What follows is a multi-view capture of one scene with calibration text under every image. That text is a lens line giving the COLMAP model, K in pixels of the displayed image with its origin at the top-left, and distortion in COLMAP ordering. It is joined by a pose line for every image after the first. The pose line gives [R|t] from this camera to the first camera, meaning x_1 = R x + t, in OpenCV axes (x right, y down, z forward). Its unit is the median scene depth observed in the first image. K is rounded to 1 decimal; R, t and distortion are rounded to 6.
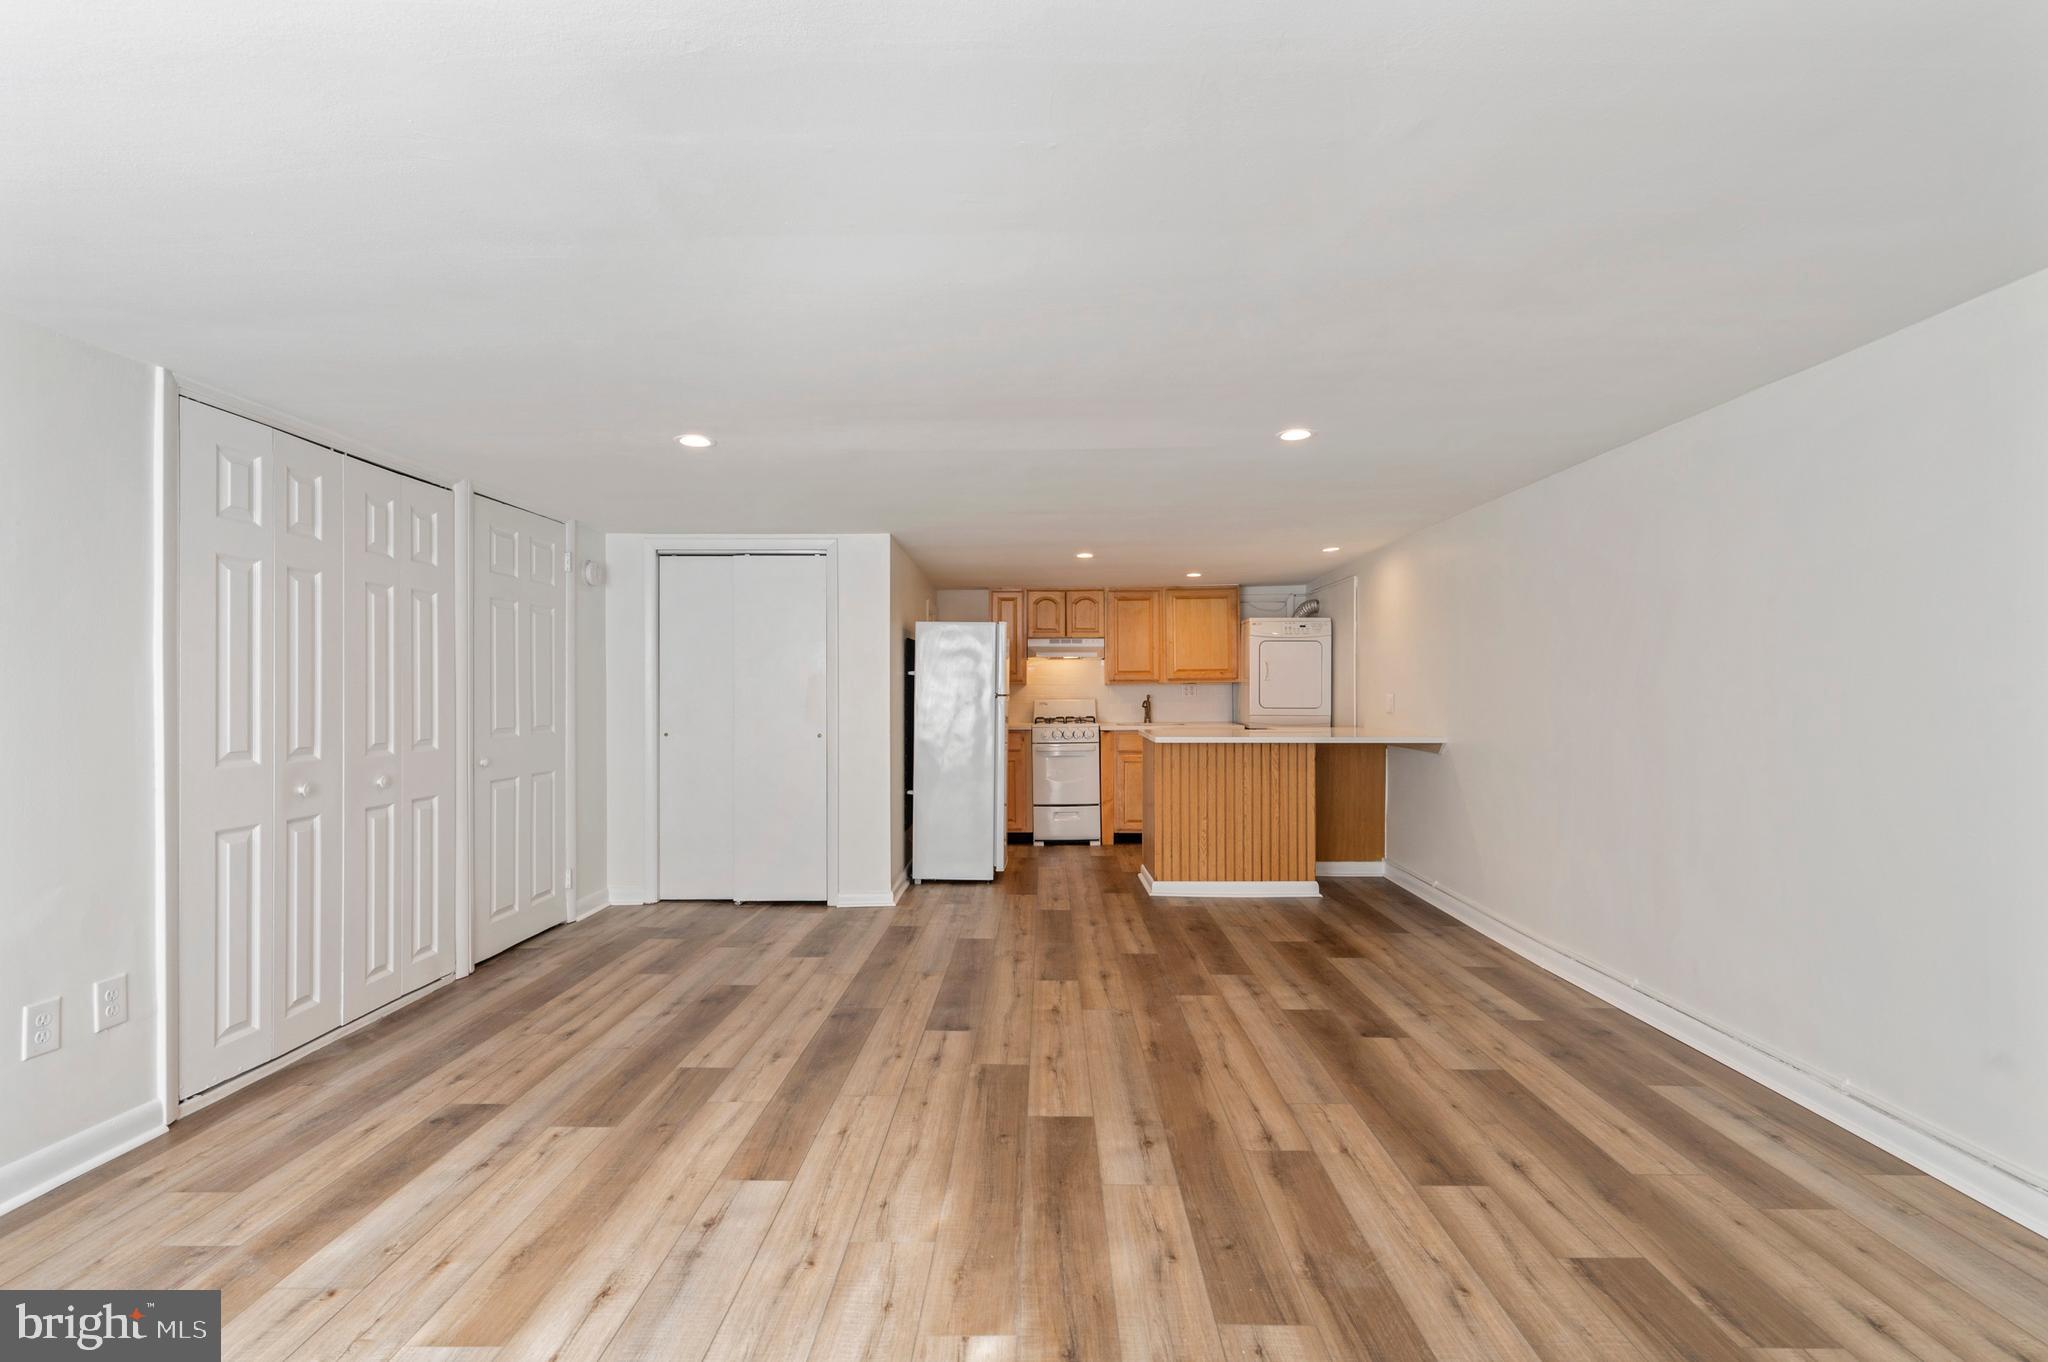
lens RADIAL K [[938.6, 0, 1025.4], [0, 938.6, 685.7], [0, 0, 1]] dist [0.002529, -0.000478]
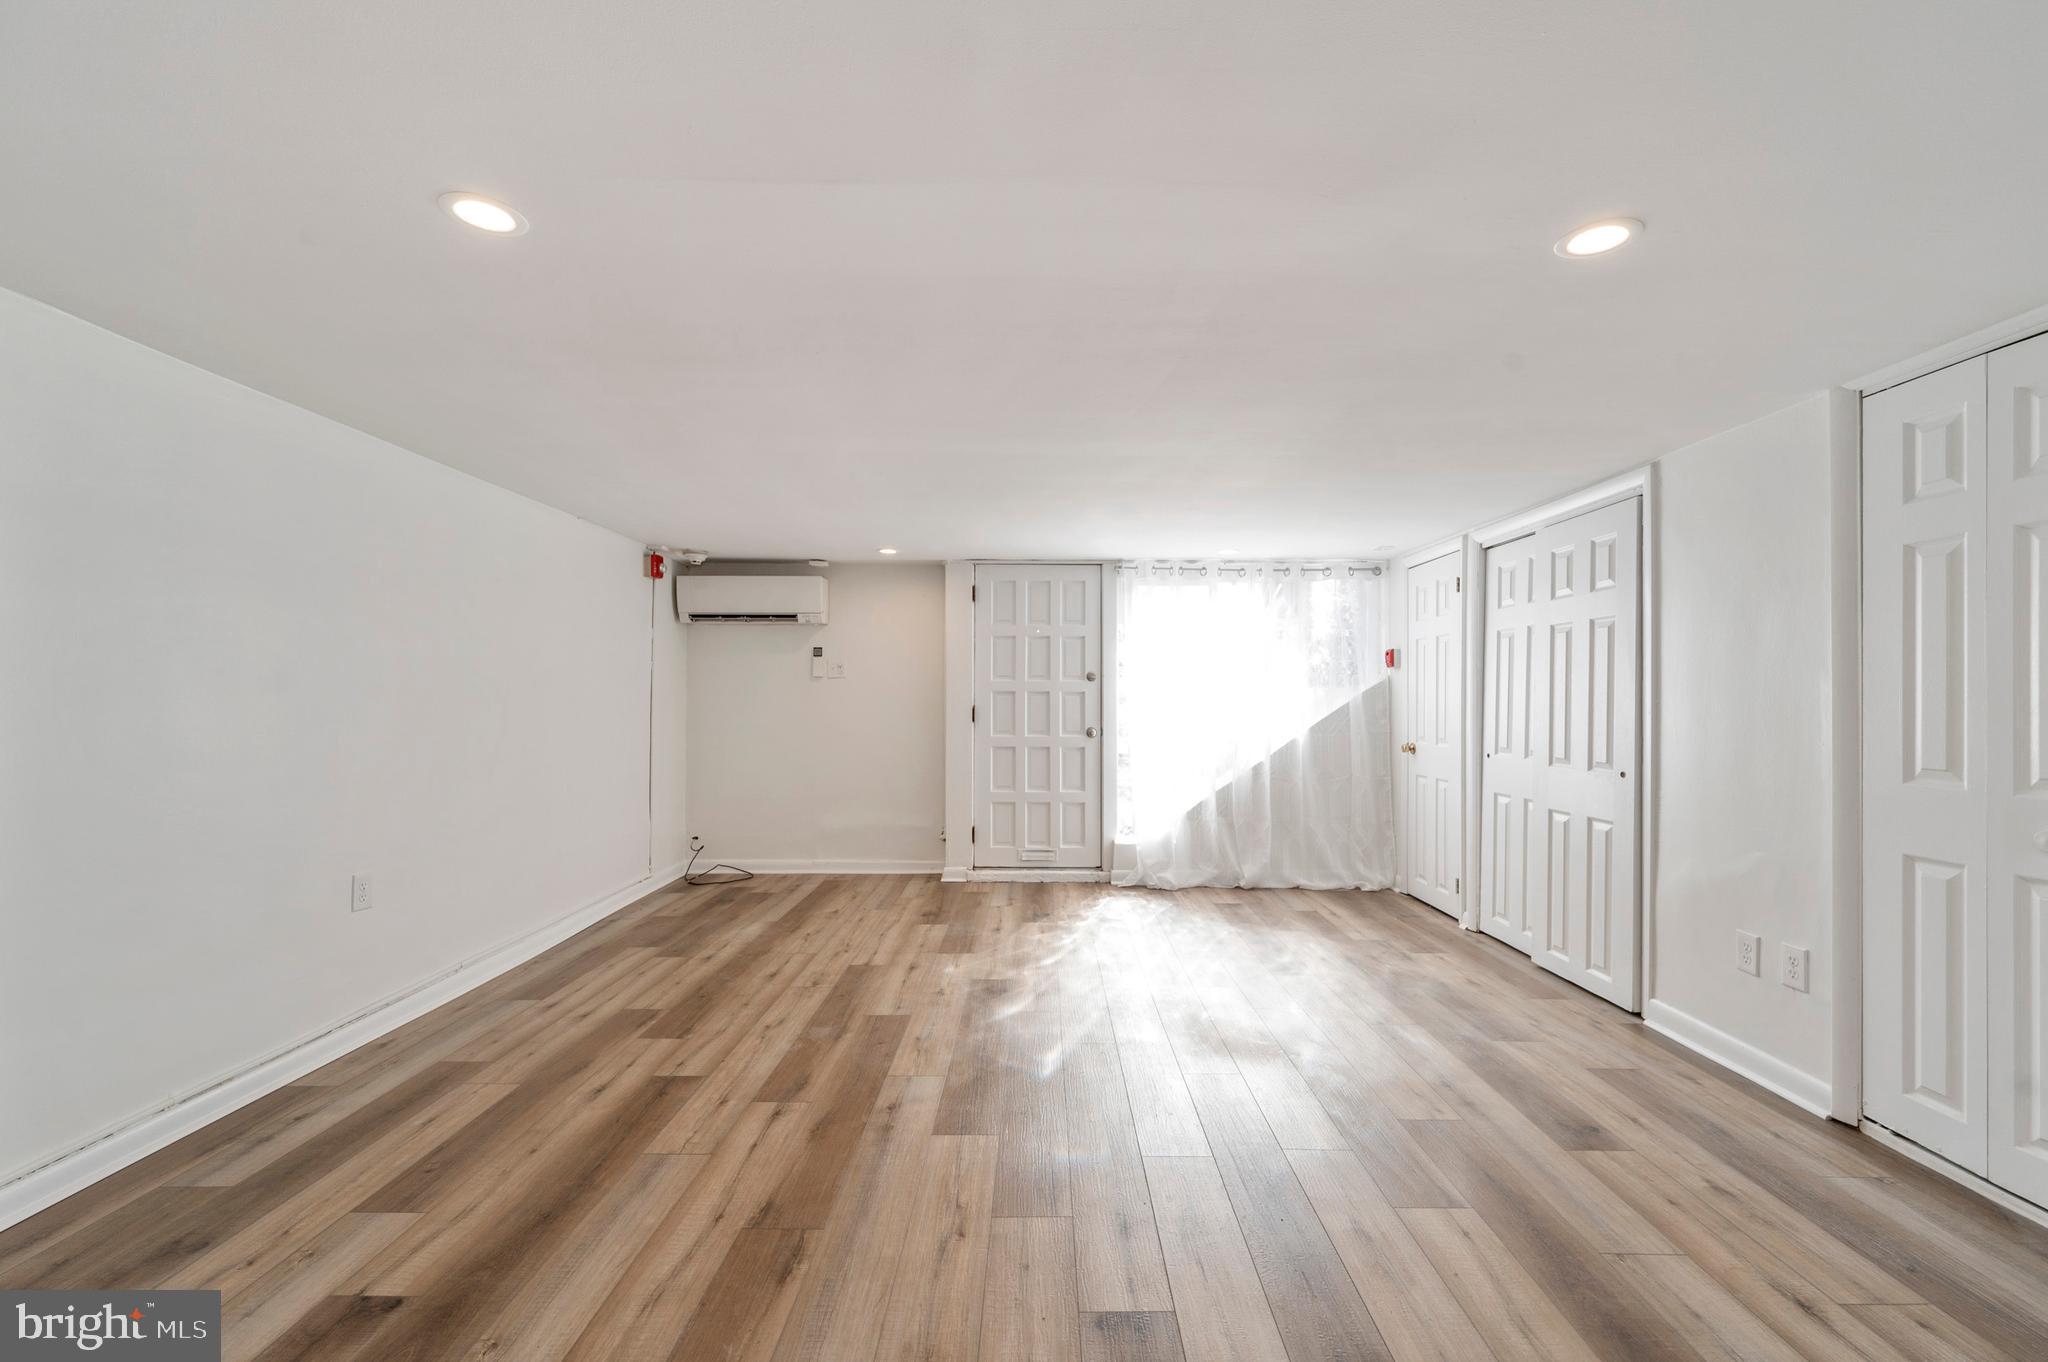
lens RADIAL K [[824.0, 0, 1032.9], [0, 824.0, 695.6], [0, 0, 1]] dist [0.000235, -0.000575]
pose [[-0.999924, 0.001498, -0.012255, -0.011537], [0.001664, 0.999907, -0.013571, 0.006929], [0.012234, -0.013590, -0.999833, 0.930420]]
